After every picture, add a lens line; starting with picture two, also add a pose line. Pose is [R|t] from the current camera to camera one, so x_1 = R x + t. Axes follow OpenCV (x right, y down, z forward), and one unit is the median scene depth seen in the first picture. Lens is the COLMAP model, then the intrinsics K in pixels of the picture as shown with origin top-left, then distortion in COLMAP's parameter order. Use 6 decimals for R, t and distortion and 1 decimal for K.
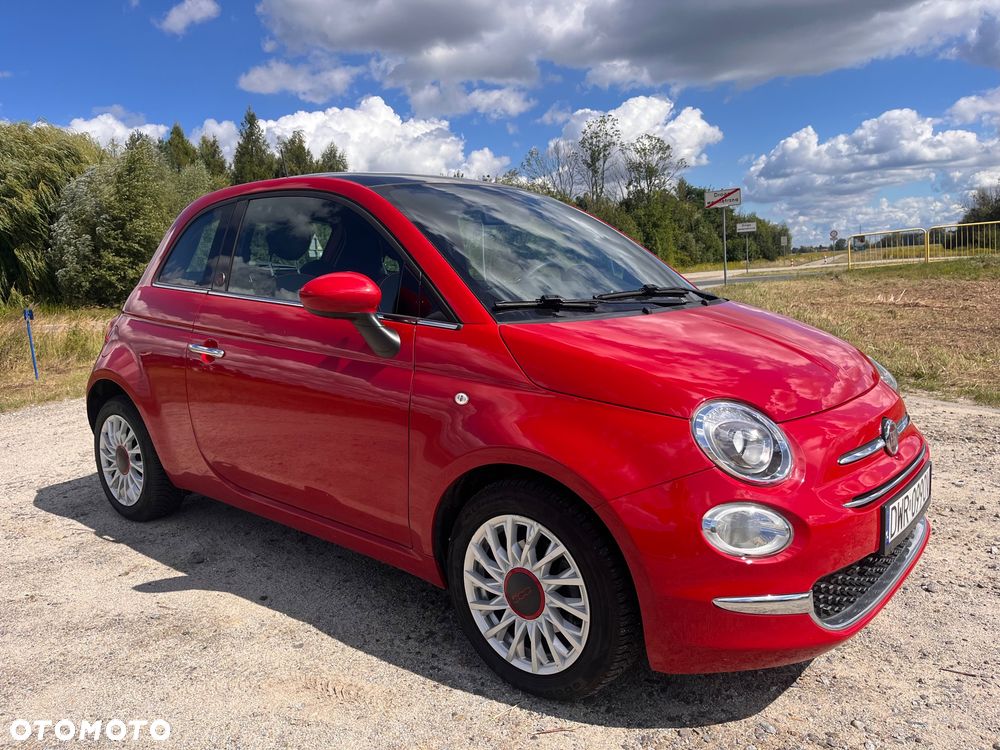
lens RADIAL K [[763.7, 0, 501.9], [0, 763.7, 384.4], [0, 0, 1]] dist [0.071705, -0.087432]
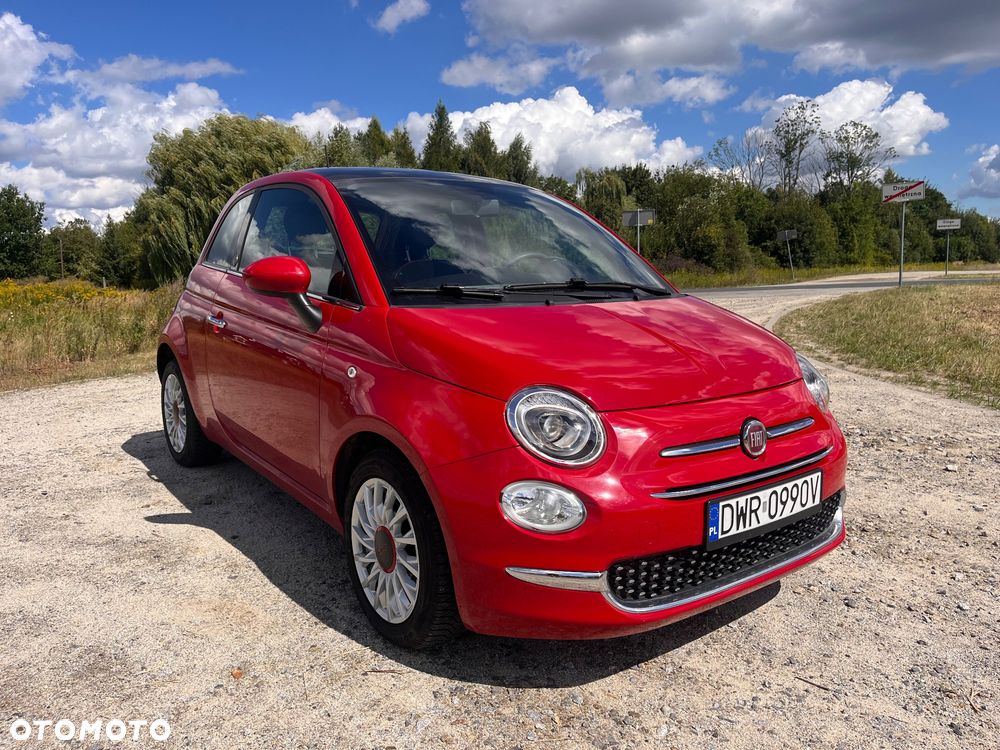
lens RADIAL K [[763.7, 0, 506.2], [0, 763.7, 381.1], [0, 0, 1]] dist [0.071705, -0.087432]
pose [[0.973169, 0.066674, -0.220219, 0.288600], [-0.065012, 0.997775, 0.014797, 0.000134], [0.220715, -0.000083, 0.975338, -0.032926]]
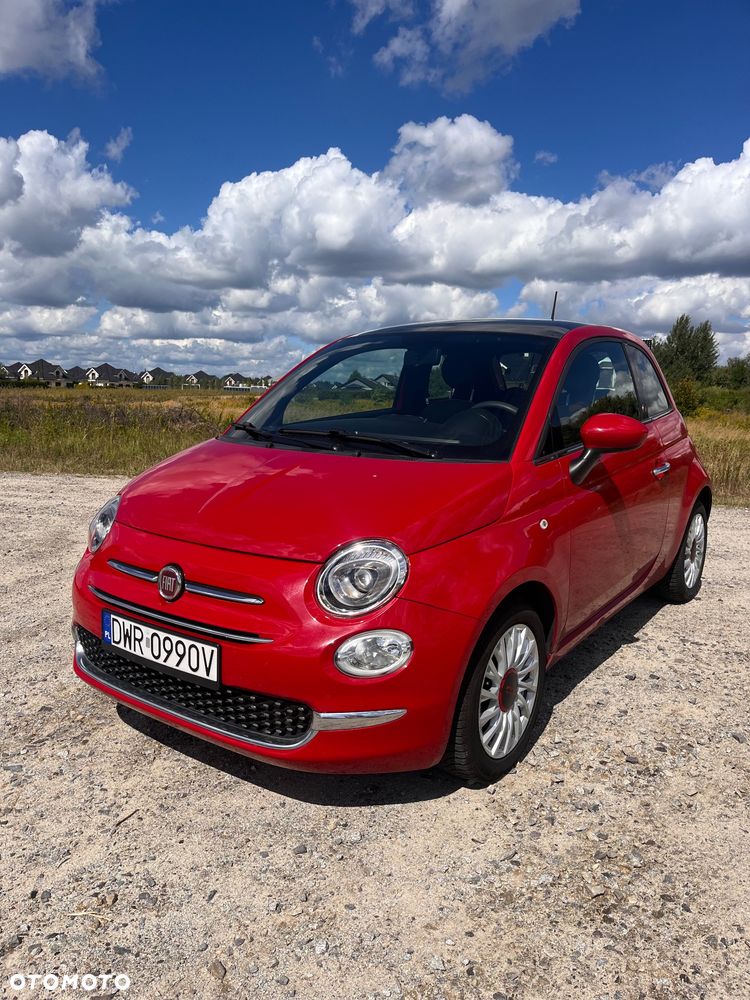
lens RADIAL K [[763.7, 0, 374.1], [0, 763.7, 495.3], [0, 0, 1]] dist [0.071705, -0.087432]
pose [[0.054747, 0.187146, -0.980805, 1.114345], [-0.177364, 0.968480, 0.174894, -0.209170], [0.982621, 0.164385, 0.086214, 0.837595]]
